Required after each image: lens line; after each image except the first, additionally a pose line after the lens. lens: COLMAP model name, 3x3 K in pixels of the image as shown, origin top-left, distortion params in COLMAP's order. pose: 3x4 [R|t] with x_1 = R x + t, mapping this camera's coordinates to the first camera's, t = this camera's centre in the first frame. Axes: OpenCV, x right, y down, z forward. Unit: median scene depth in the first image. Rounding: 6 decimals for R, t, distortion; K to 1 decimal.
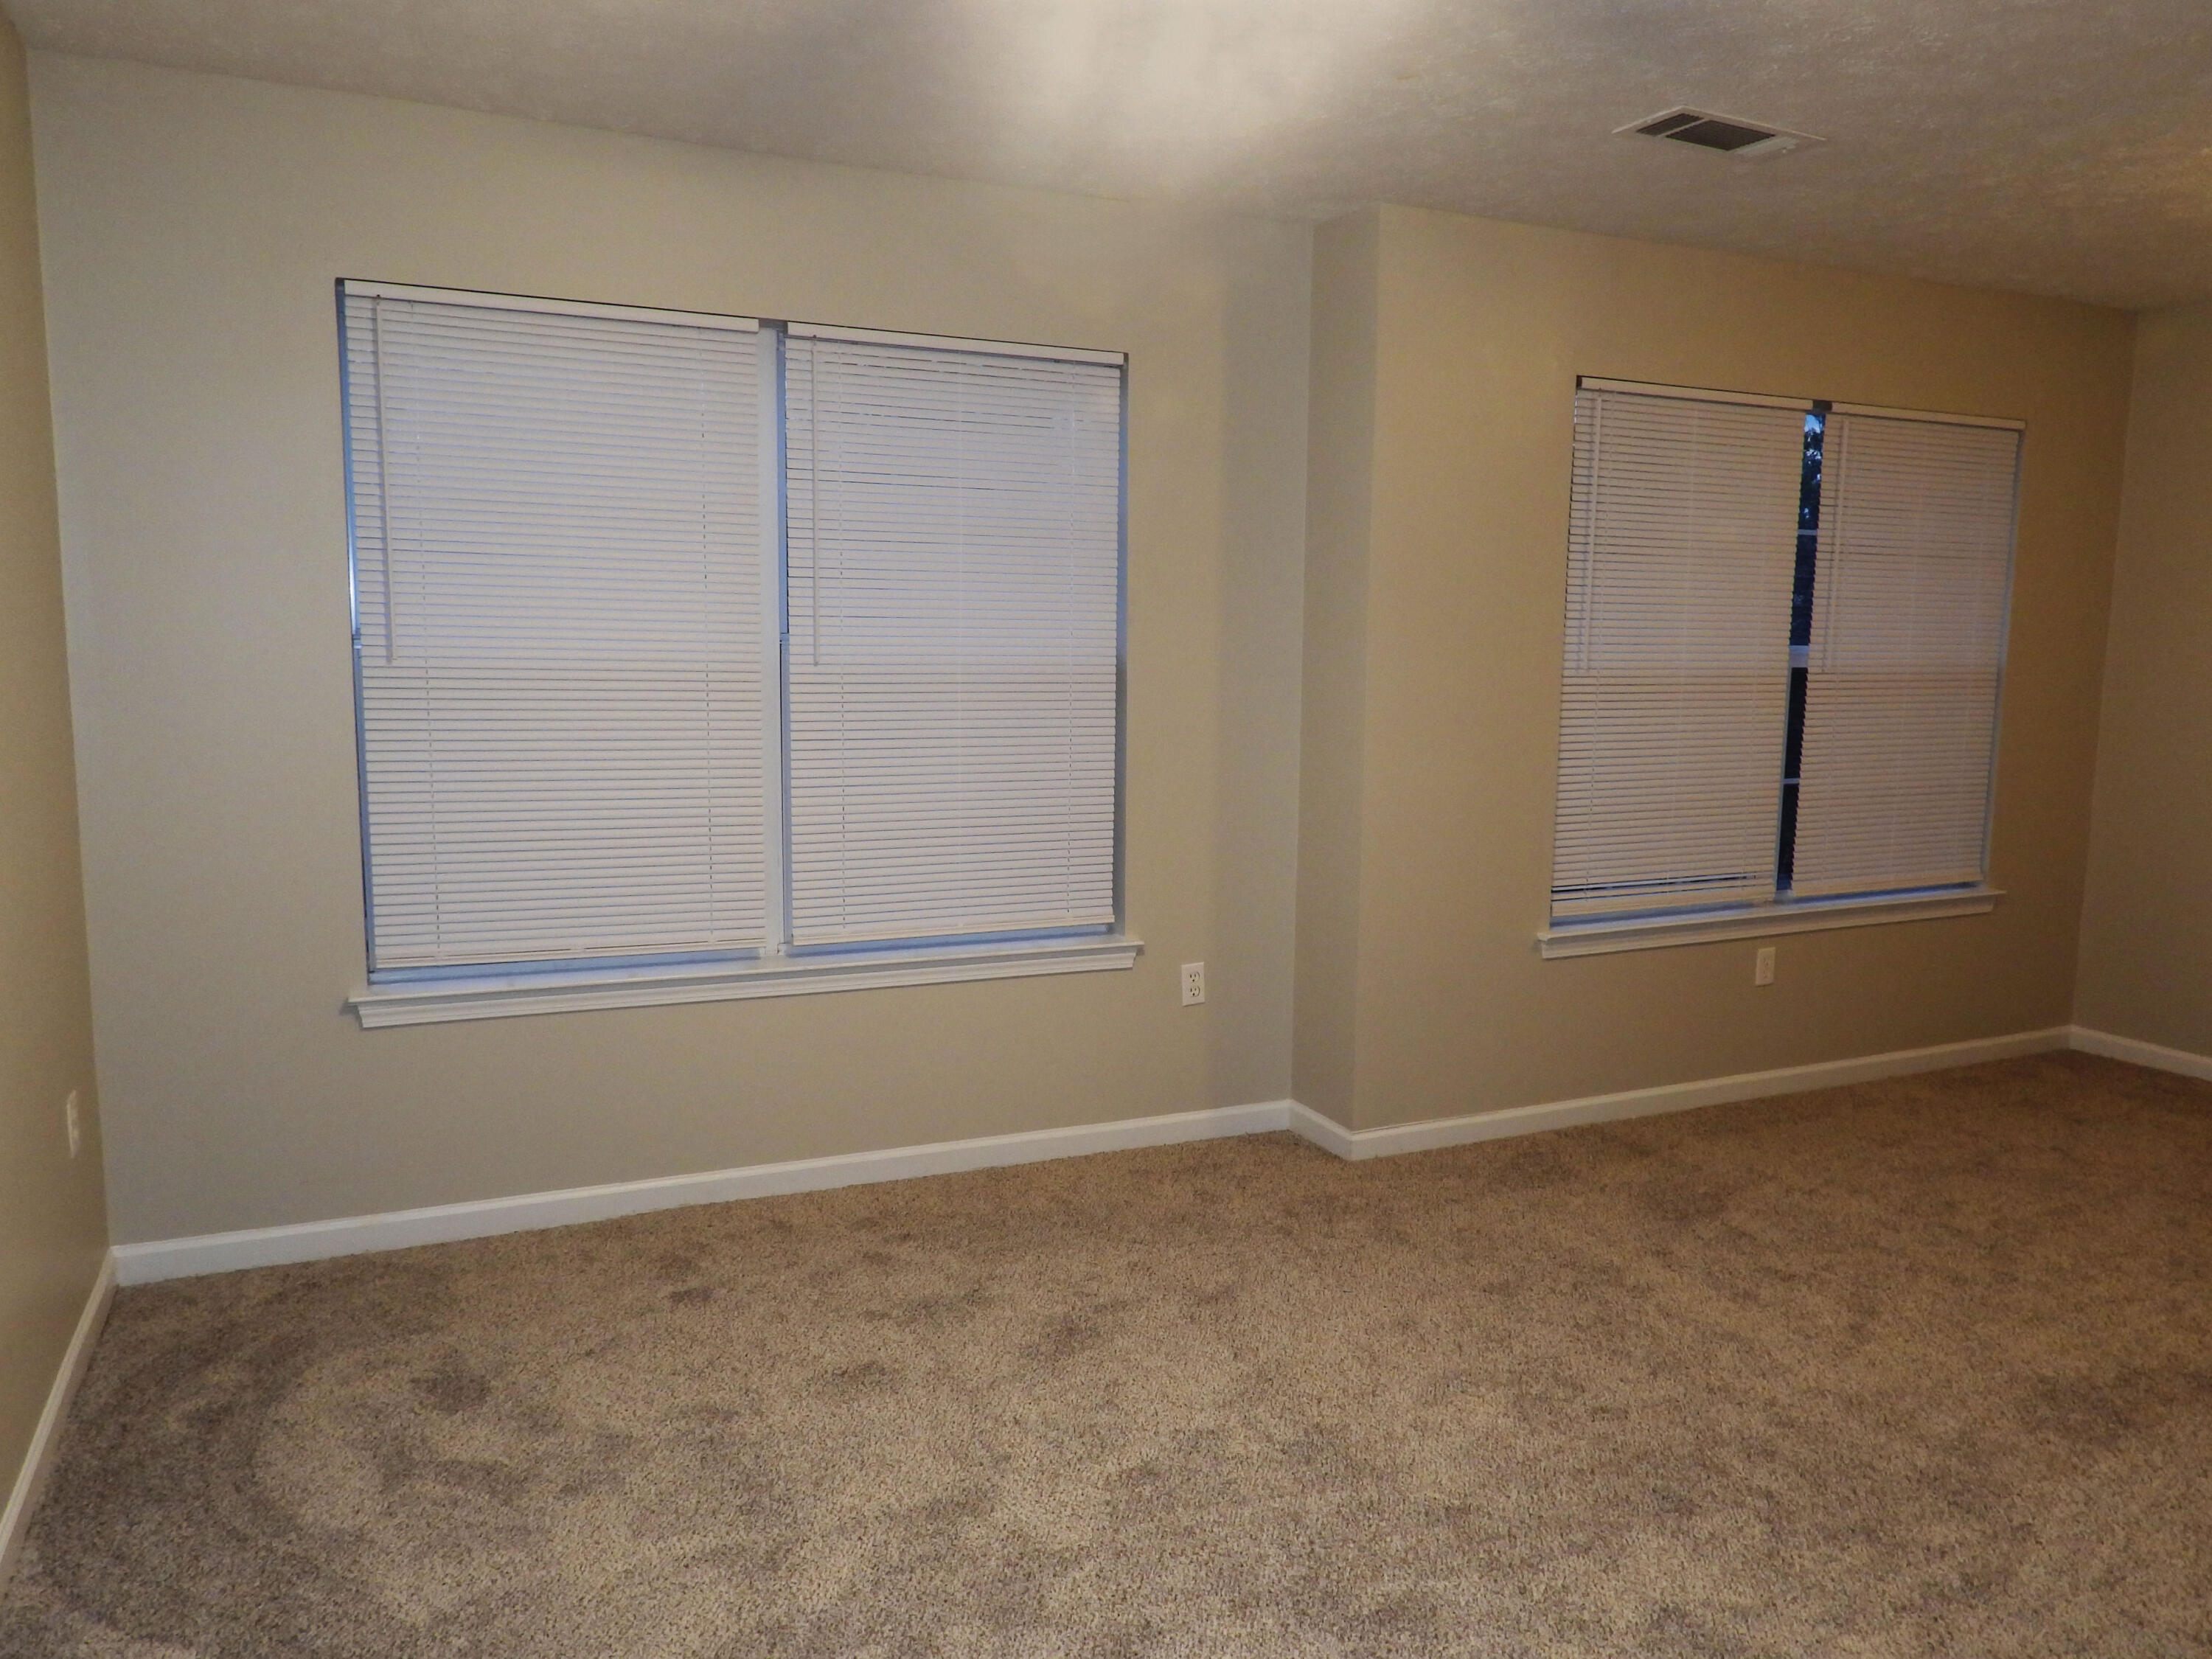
lens RADIAL K [[1582.5, 0, 1103.8], [0, 1582.5, 830.9], [0, 0, 1]] dist [-0.012202, 0.005362]
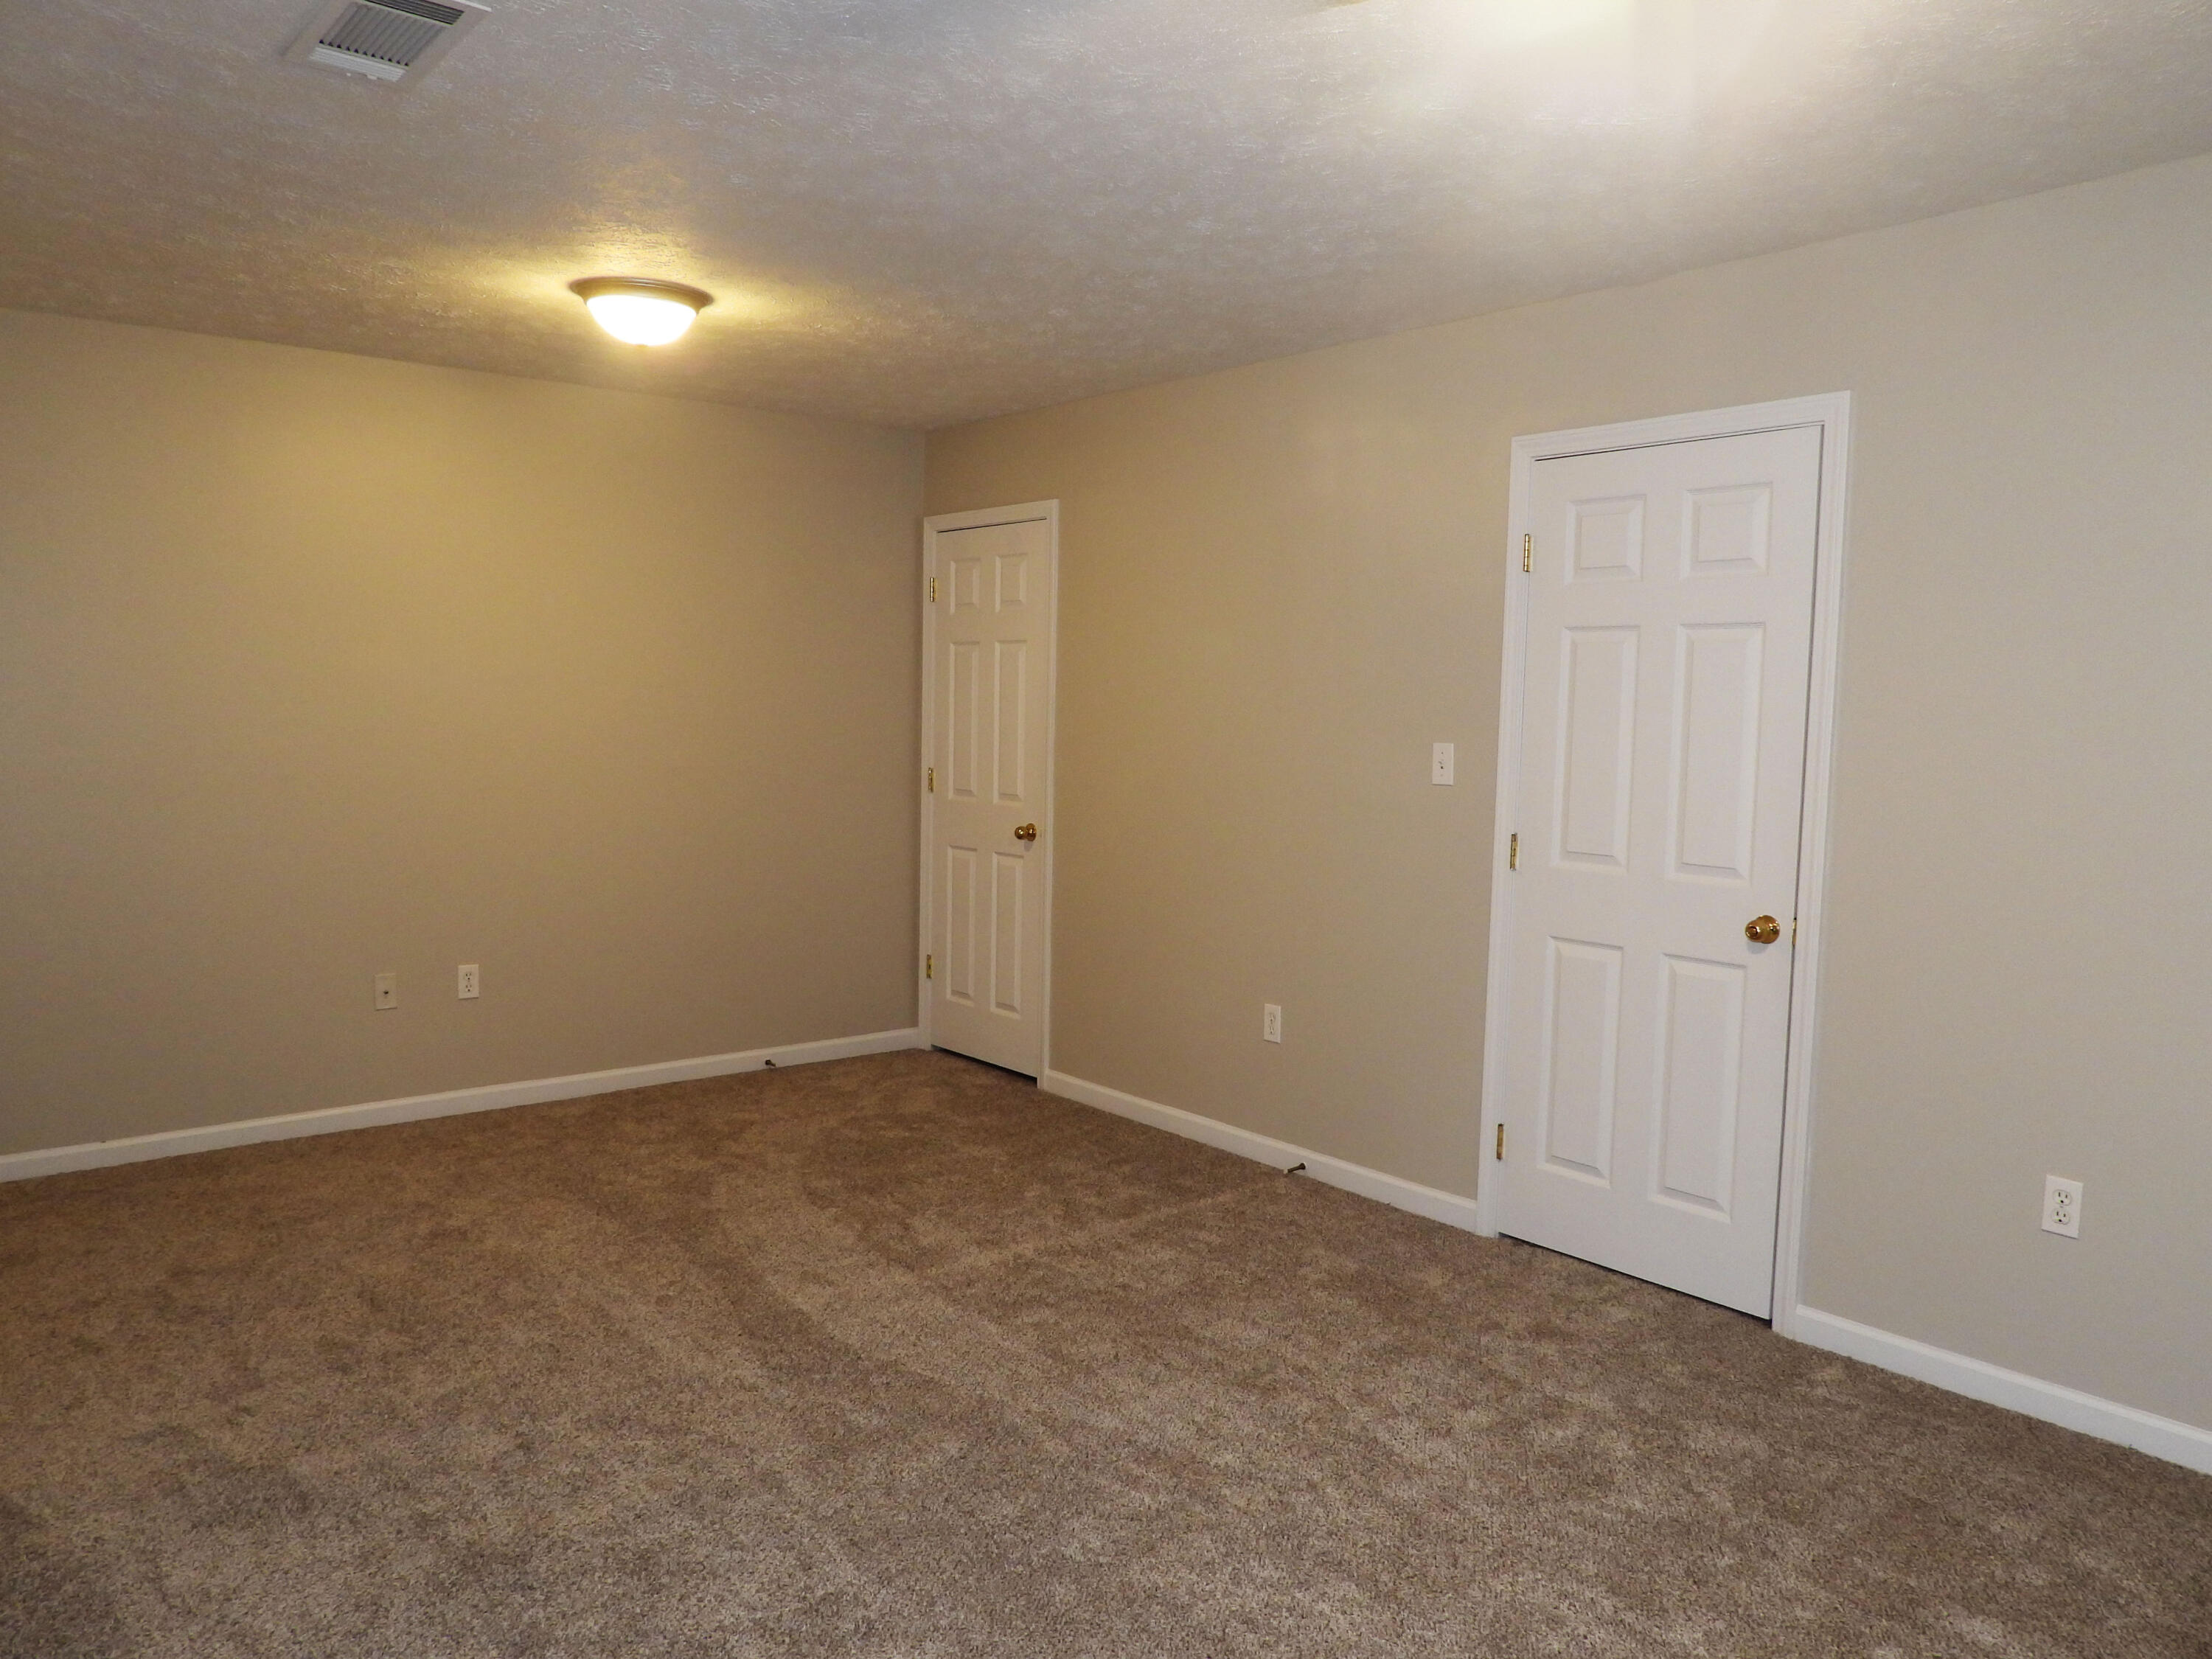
lens RADIAL K [[1582.5, 0, 1092.0], [0, 1582.5, 845.5], [0, 0, 1]] dist [-0.012202, 0.005362]
pose [[-0.244422, -0.102075, 0.964281, -0.412990], [0.107243, 0.985498, 0.131504, -0.113648], [-0.963720, 0.135555, -0.229931, 0.822097]]
